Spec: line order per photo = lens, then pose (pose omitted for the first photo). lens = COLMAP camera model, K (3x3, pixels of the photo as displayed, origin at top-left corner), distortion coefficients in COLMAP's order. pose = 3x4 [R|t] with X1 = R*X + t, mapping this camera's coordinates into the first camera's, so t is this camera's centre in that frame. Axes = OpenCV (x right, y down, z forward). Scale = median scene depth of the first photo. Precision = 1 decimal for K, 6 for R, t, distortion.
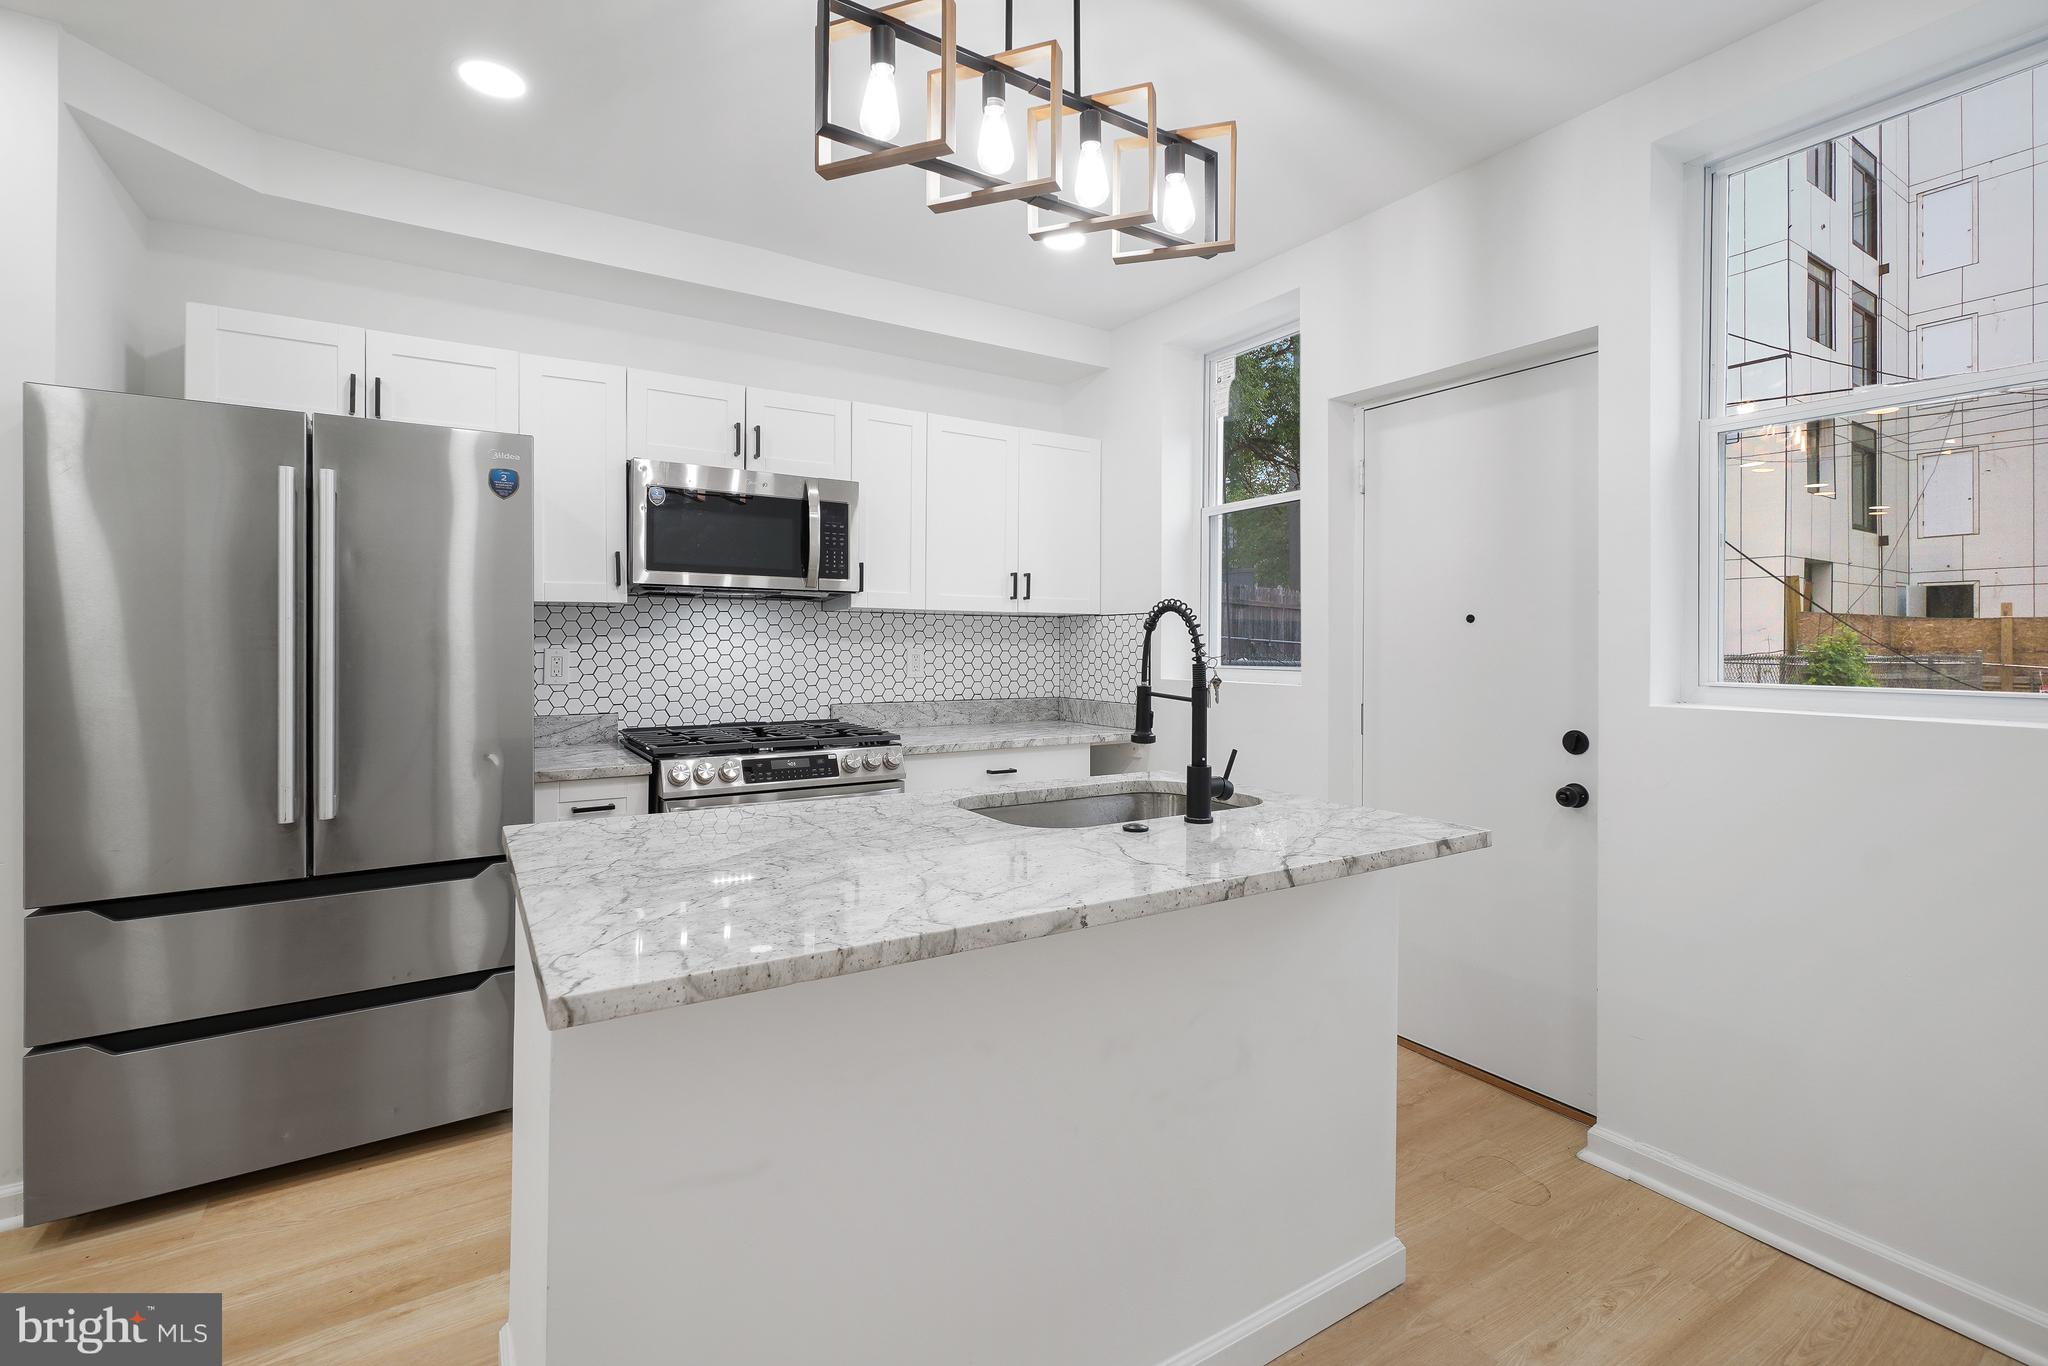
lens RADIAL K [[891.5, 0, 1003.4], [0, 891.5, 633.2], [0, 0, 1]] dist [-0.009077, 0.002586]
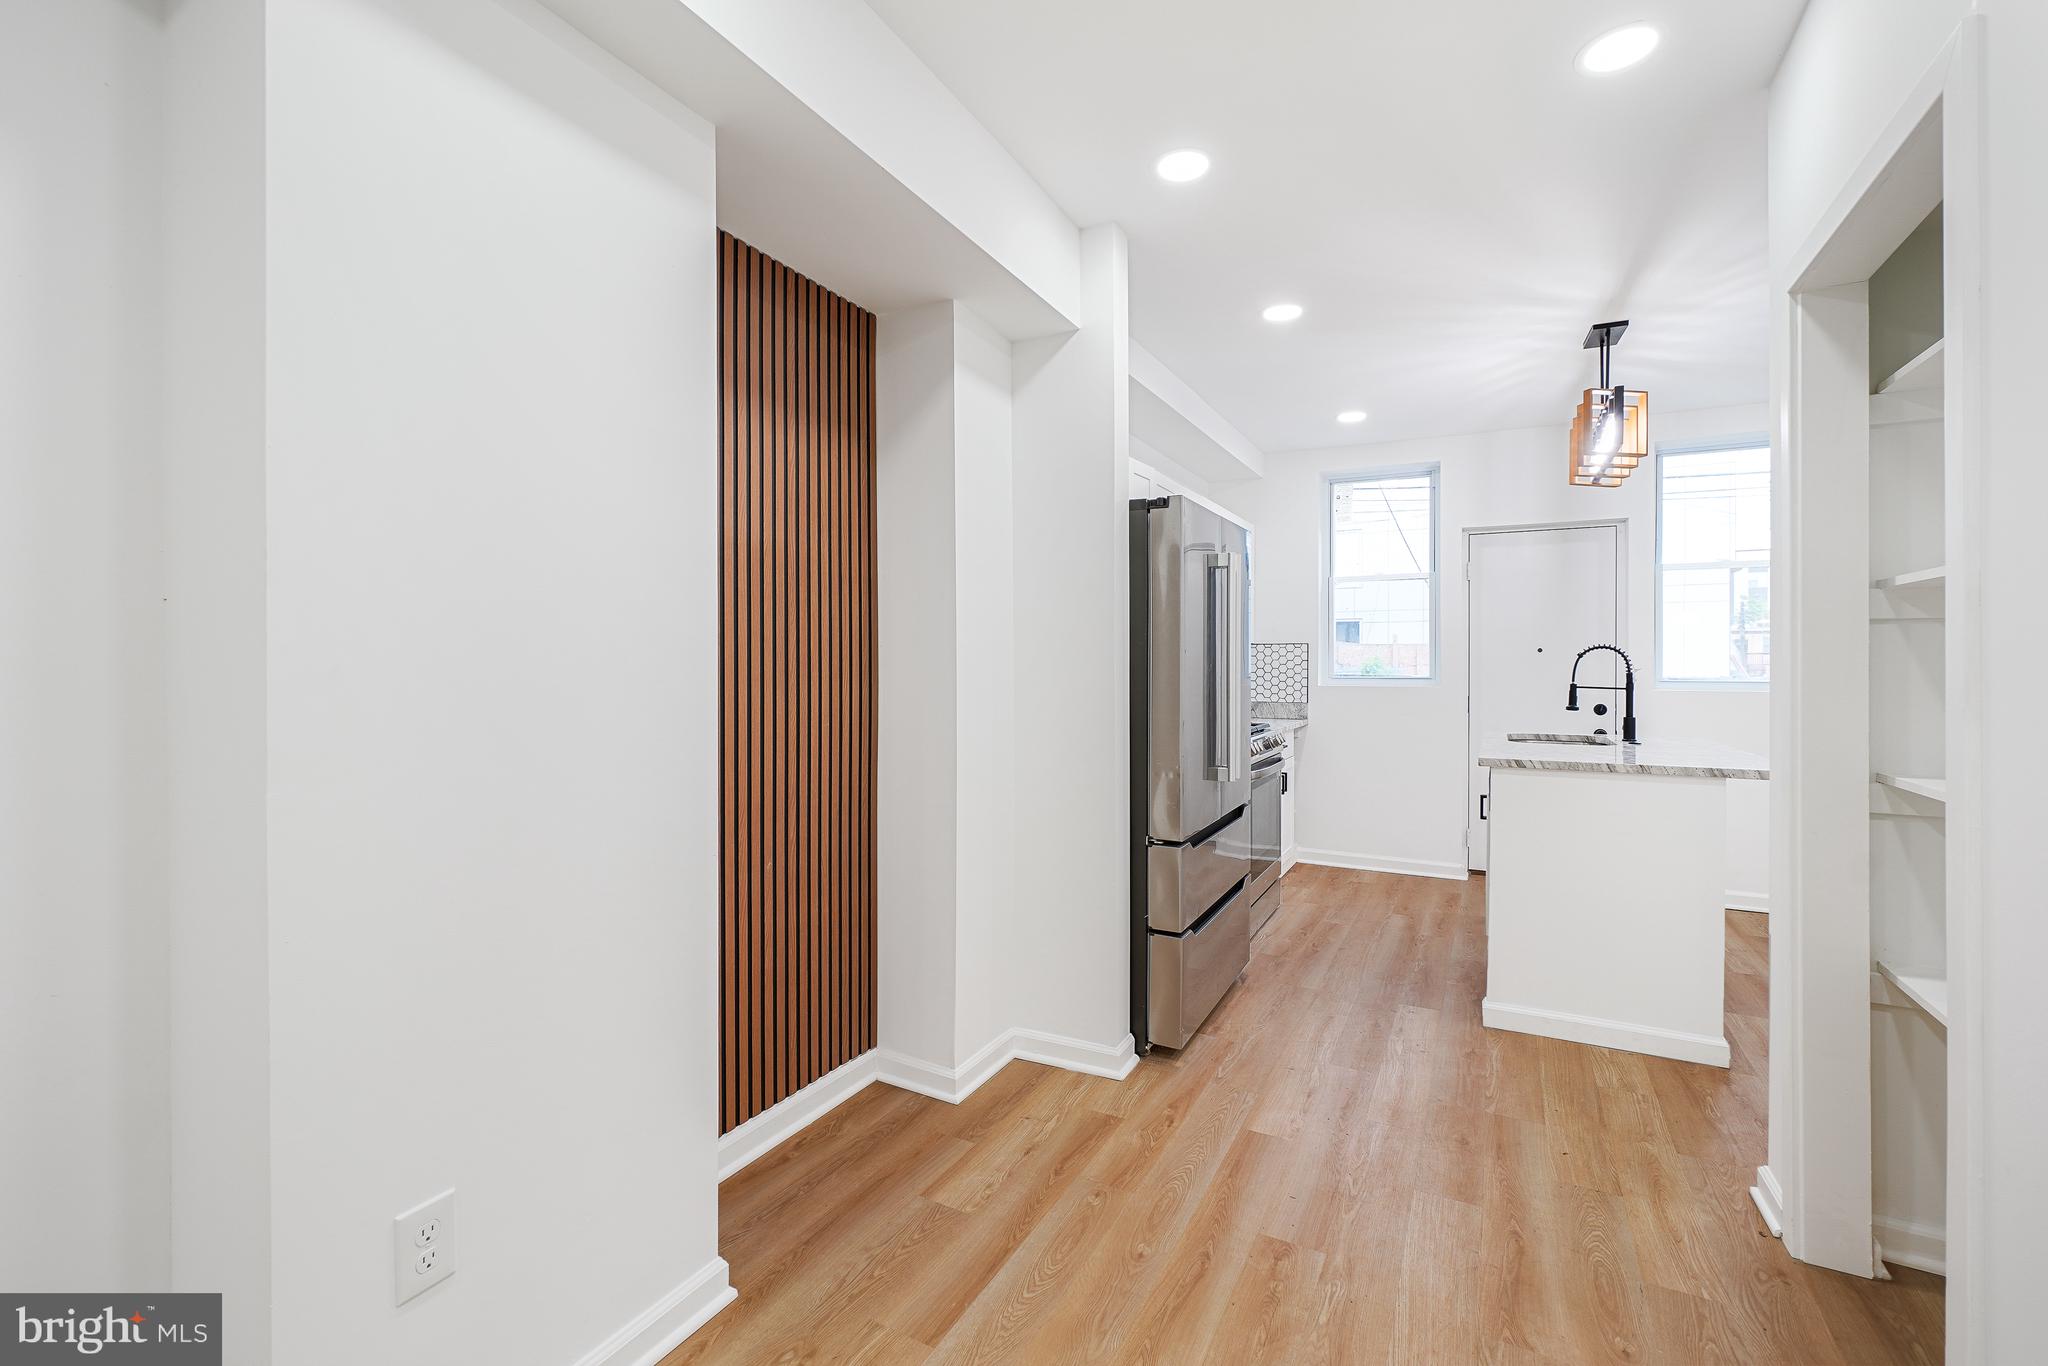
lens RADIAL K [[891.5, 0, 1020.3], [0, 891.5, 663.3], [0, 0, 1]] dist [-0.009077, 0.002586]
pose [[0.862903, -0.002462, 0.505363, -1.120708], [-0.004896, 0.999900, 0.013230, -0.006379], [-0.505346, -0.013890, 0.862805, -0.089321]]
